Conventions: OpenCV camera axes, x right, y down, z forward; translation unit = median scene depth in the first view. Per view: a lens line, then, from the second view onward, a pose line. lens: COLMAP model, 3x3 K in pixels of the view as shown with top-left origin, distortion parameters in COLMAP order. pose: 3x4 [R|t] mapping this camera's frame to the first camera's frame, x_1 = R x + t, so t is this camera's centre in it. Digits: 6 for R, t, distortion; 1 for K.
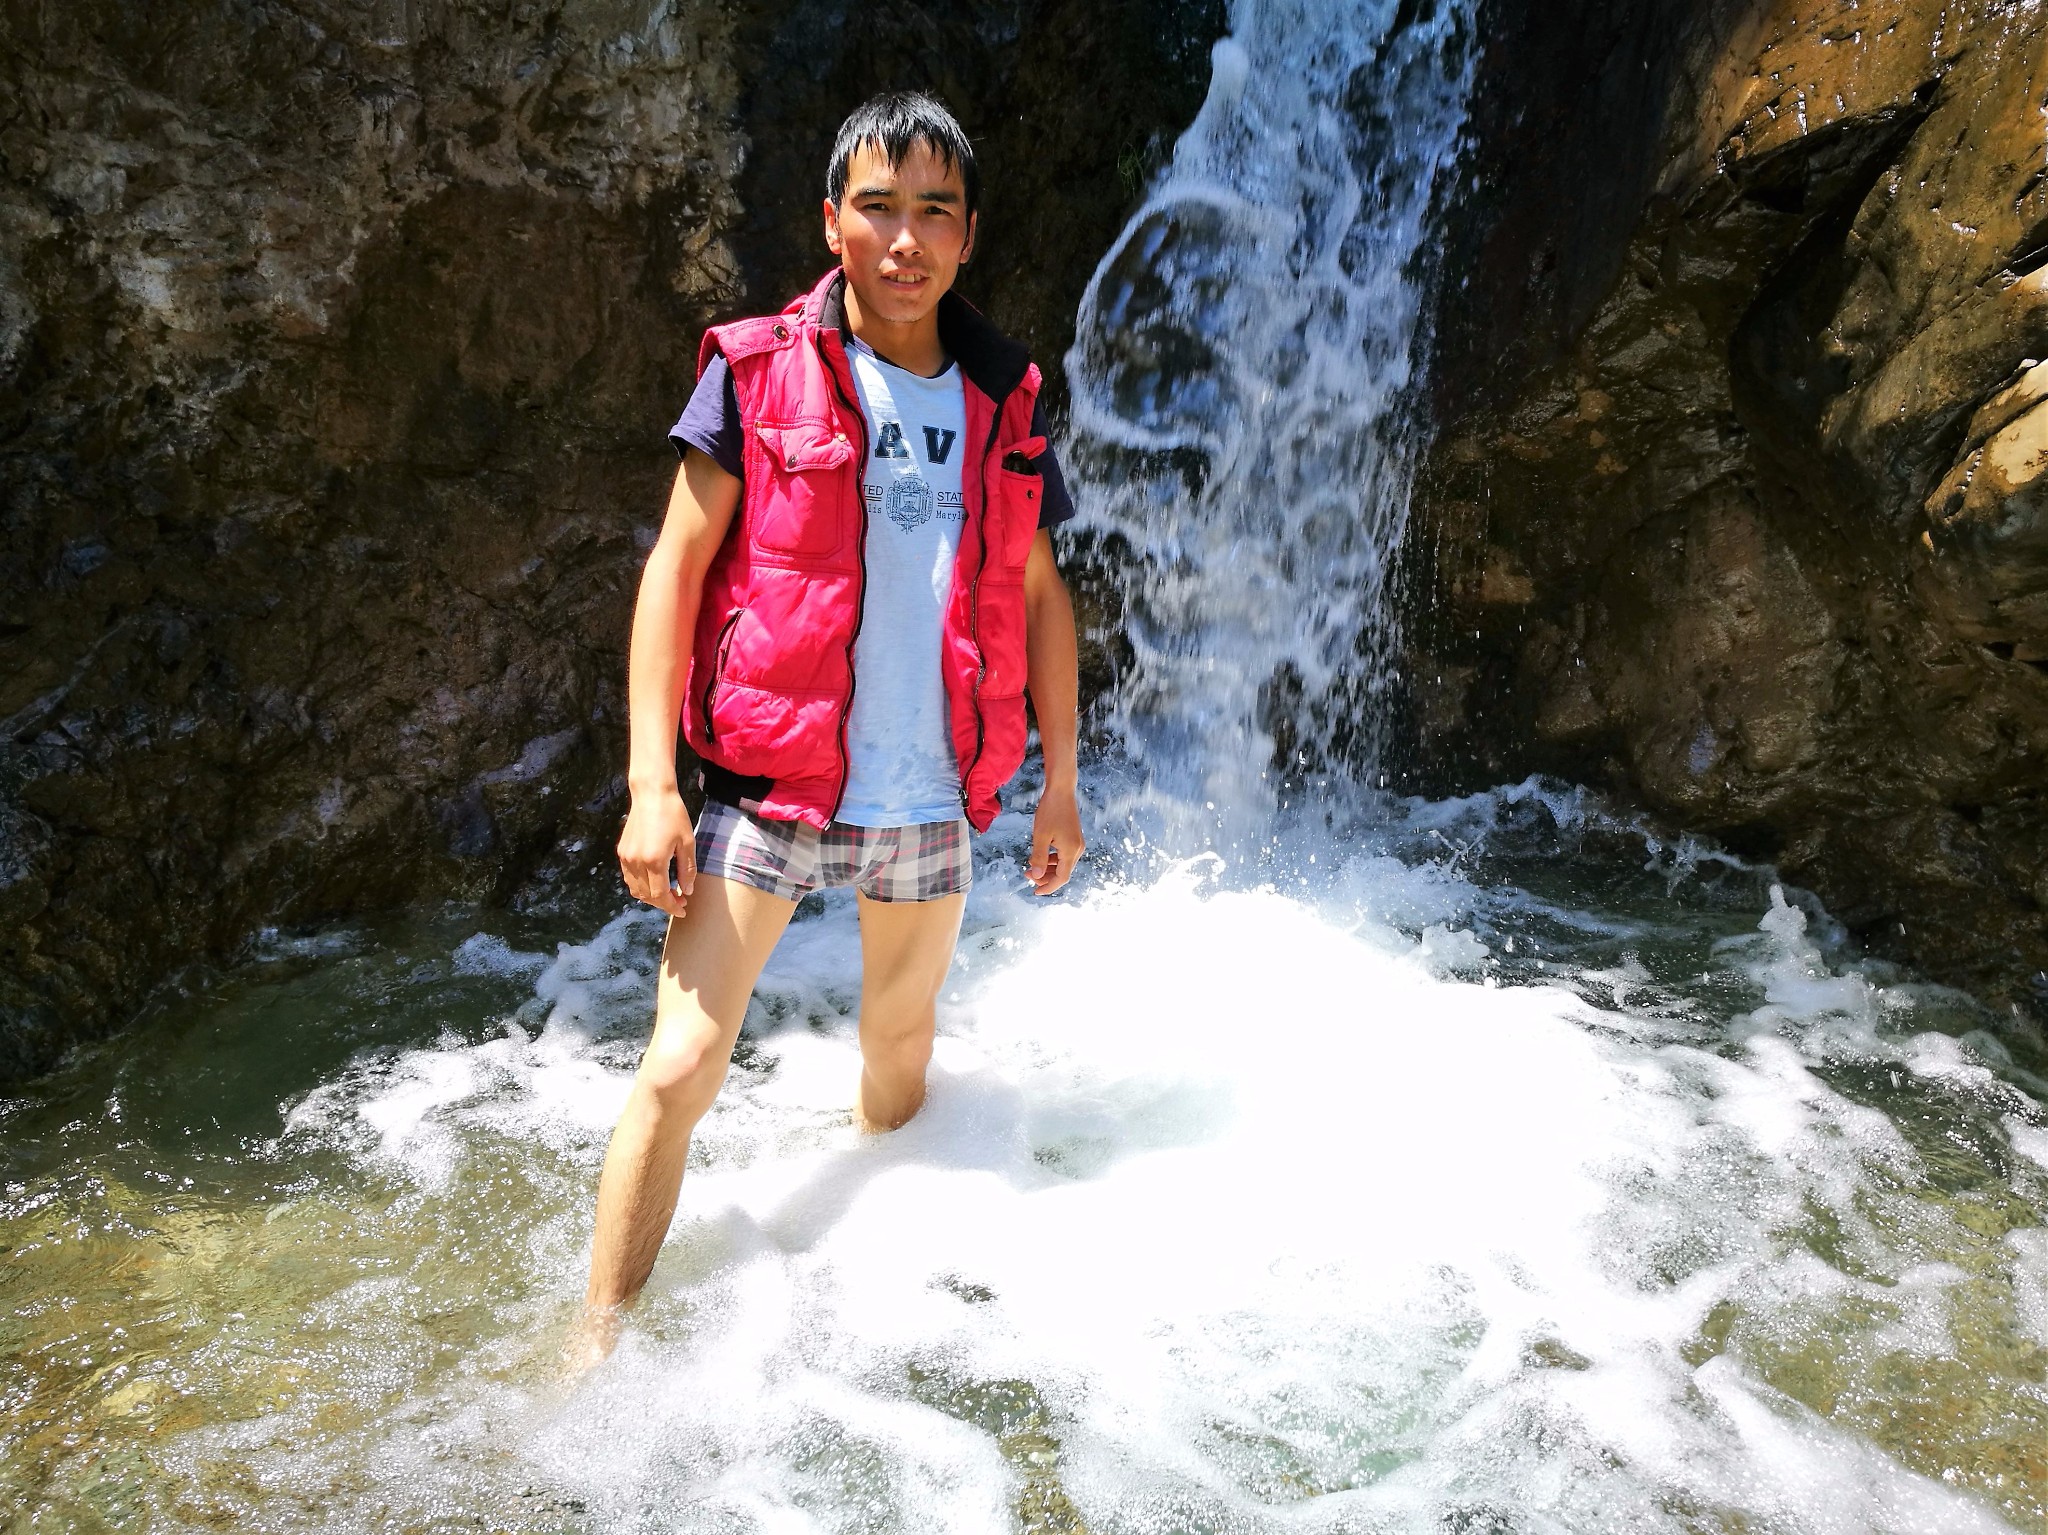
lens RADIAL K [[1614.7, 0, 1024.8], [0, 1614.7, 762.7], [0, 0, 1]] dist [-0.001218, 0.016107]
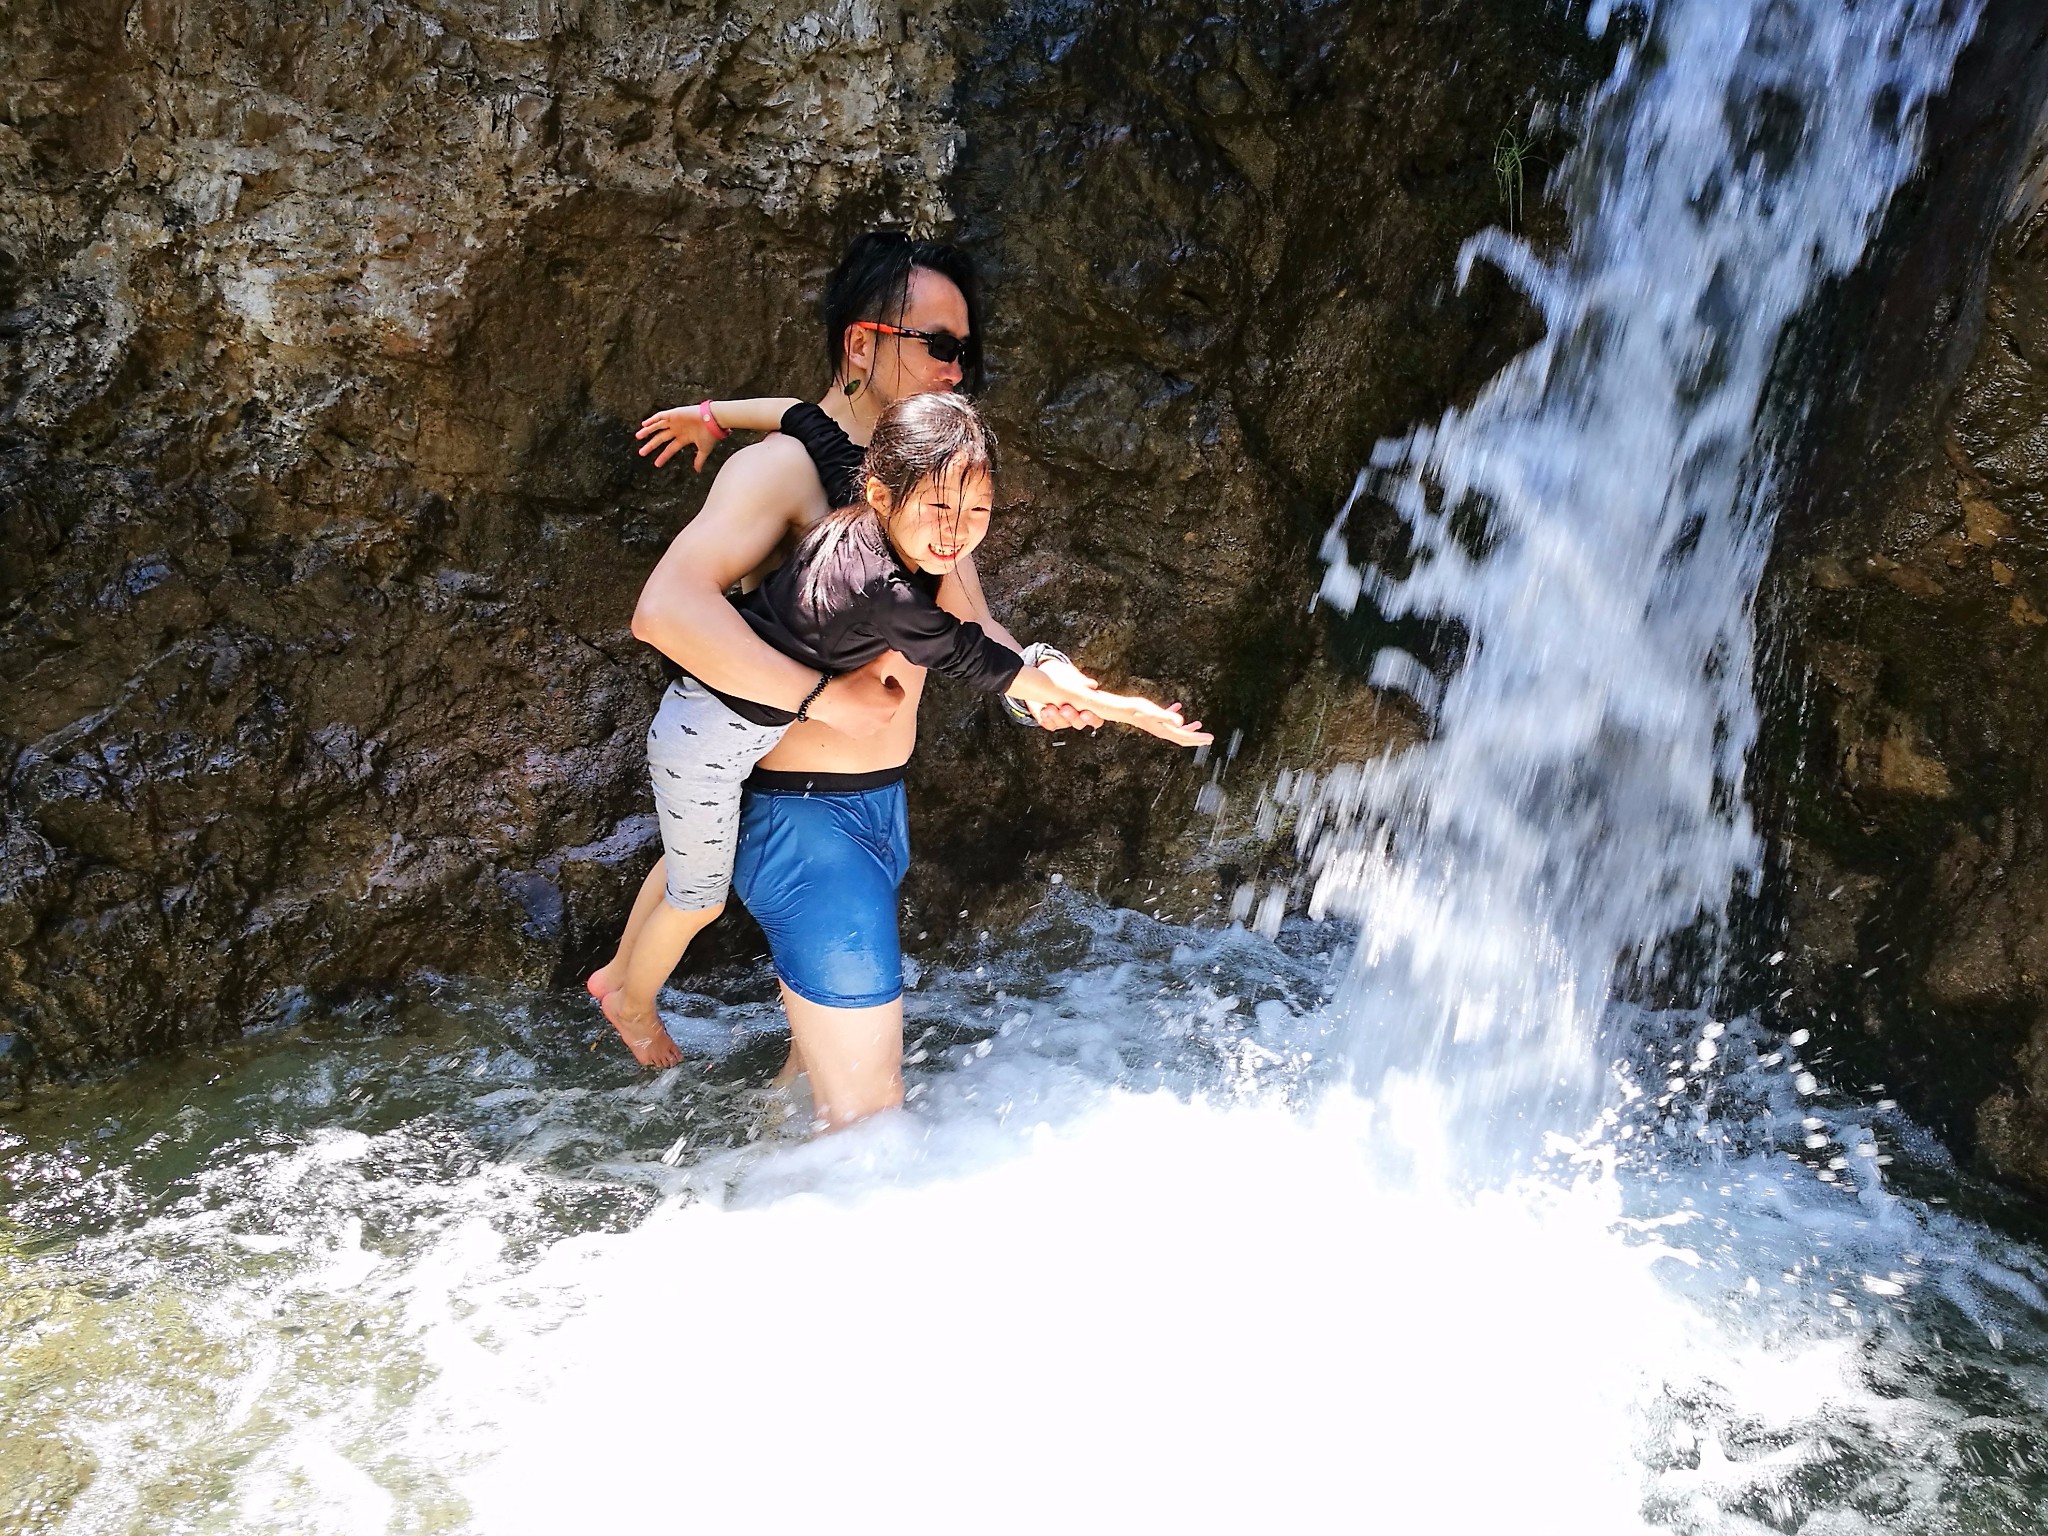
lens RADIAL K [[1940.6, 0, 1024.4], [0, 1940.6, 774.7], [0, 0, 1]] dist [-0.014053, 0.000000]
pose [[0.922674, 0.117165, -0.367349, 0.301661], [-0.129112, 0.991598, -0.008024, -0.061832], [0.363323, 0.054833, 0.930048, 0.116940]]
